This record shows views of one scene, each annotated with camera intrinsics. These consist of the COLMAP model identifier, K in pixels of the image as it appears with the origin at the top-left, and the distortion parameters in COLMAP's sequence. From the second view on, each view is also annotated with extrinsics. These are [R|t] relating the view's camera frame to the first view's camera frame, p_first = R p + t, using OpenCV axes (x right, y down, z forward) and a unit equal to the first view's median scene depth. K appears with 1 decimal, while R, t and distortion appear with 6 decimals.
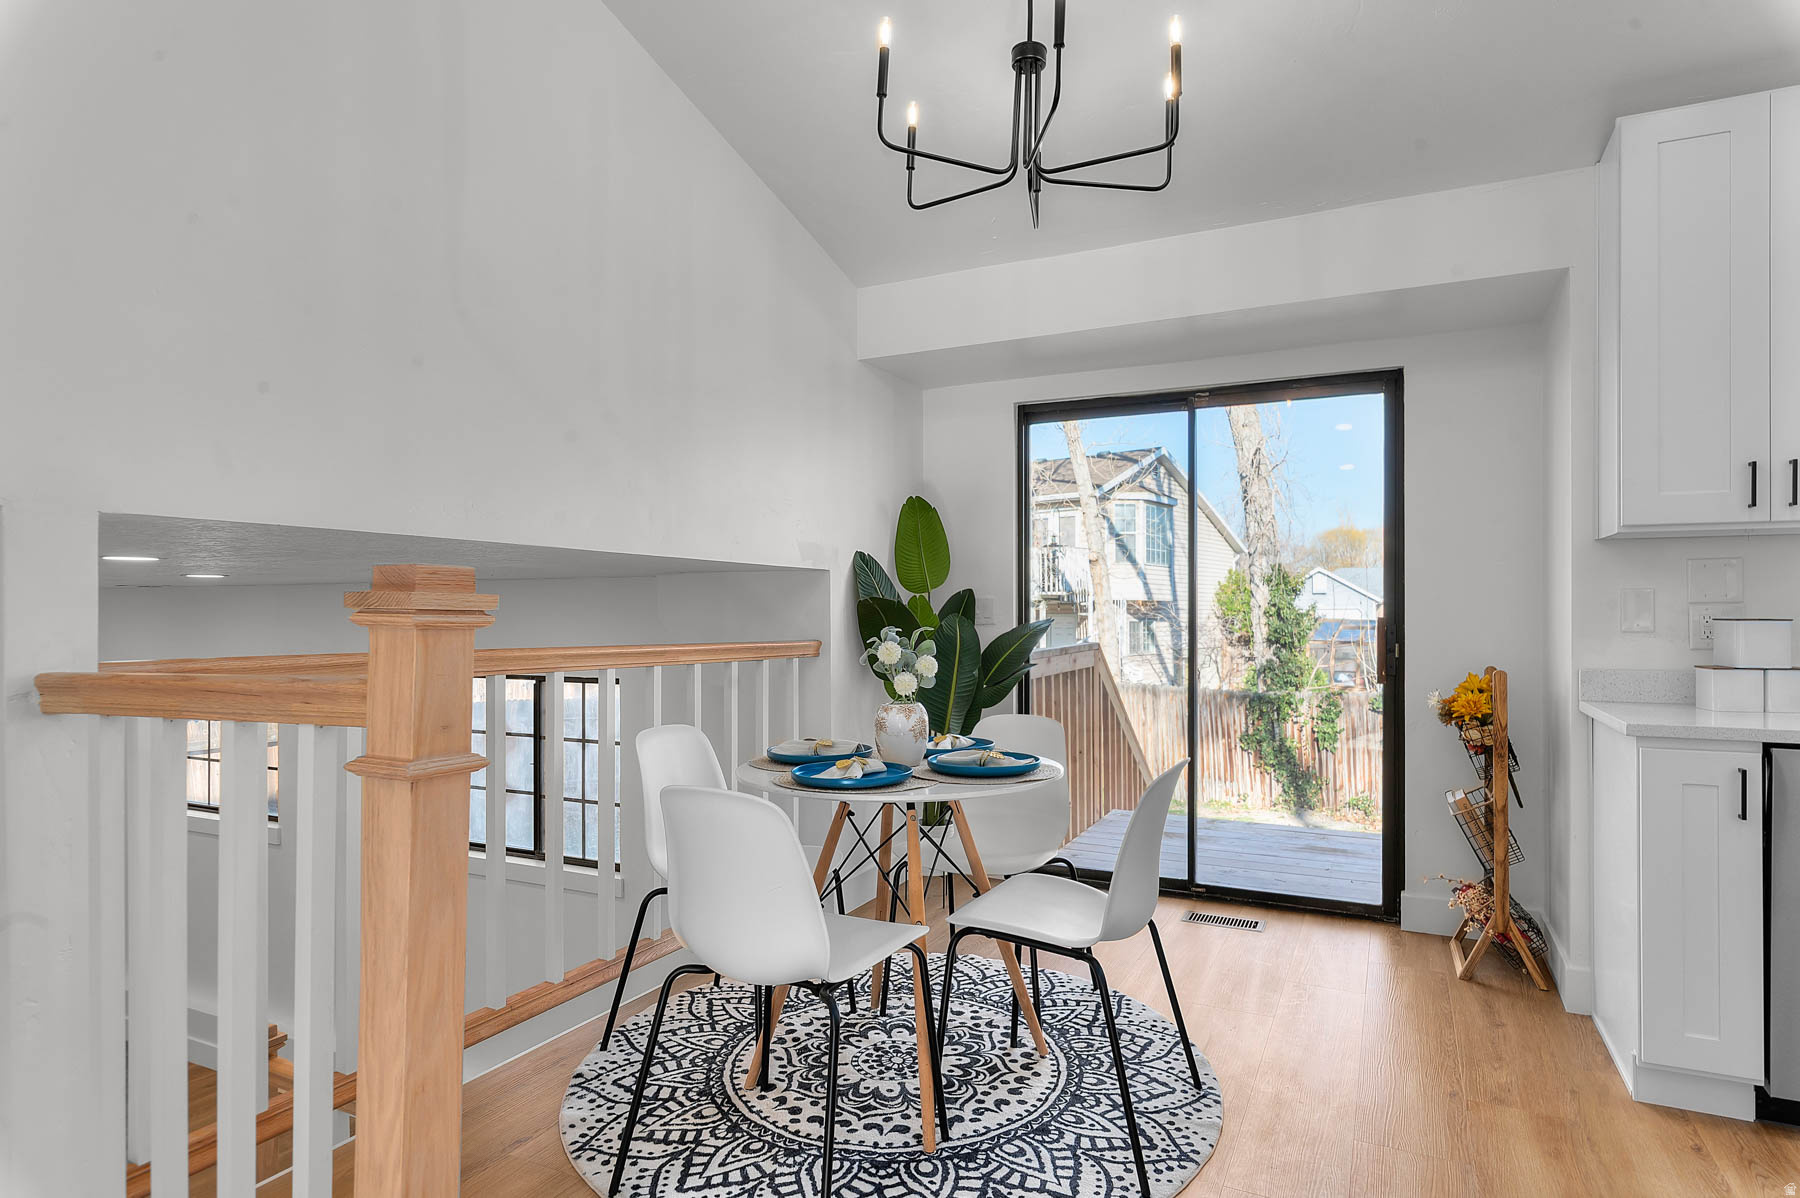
lens RADIAL K [[979.9, 0, 900.0], [0, 979.9, 599.0], [0, 0, 1]] dist [-0.001411, 0.000224]
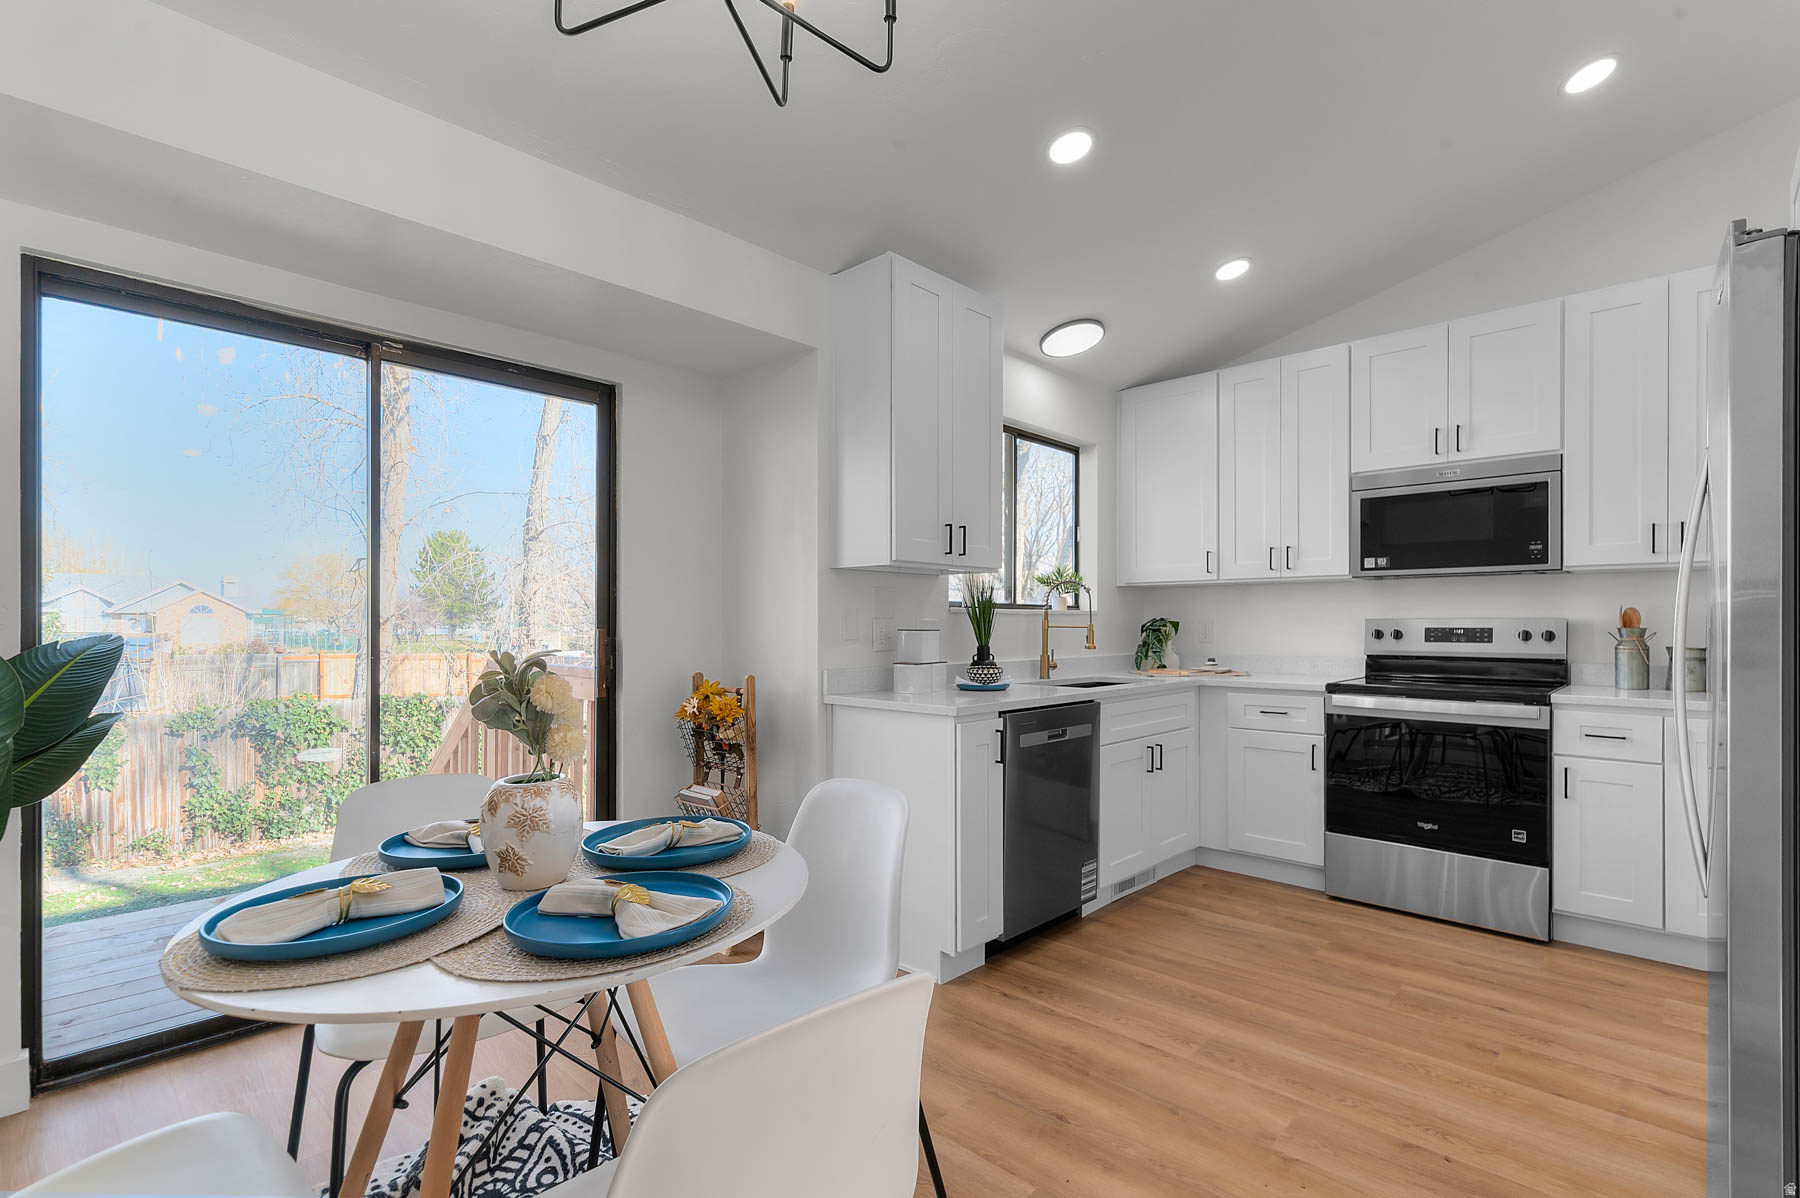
lens RADIAL K [[811.8, 0, 900.0], [0, 811.8, 599.0], [0, 0, 1]] dist [-0.002692, -0.000256]
pose [[0.233746, 0.011682, 0.972227, -0.224693], [-0.001853, 0.999931, -0.011569, -0.006144], [-0.972296, 0.000903, 0.233752, 0.505751]]
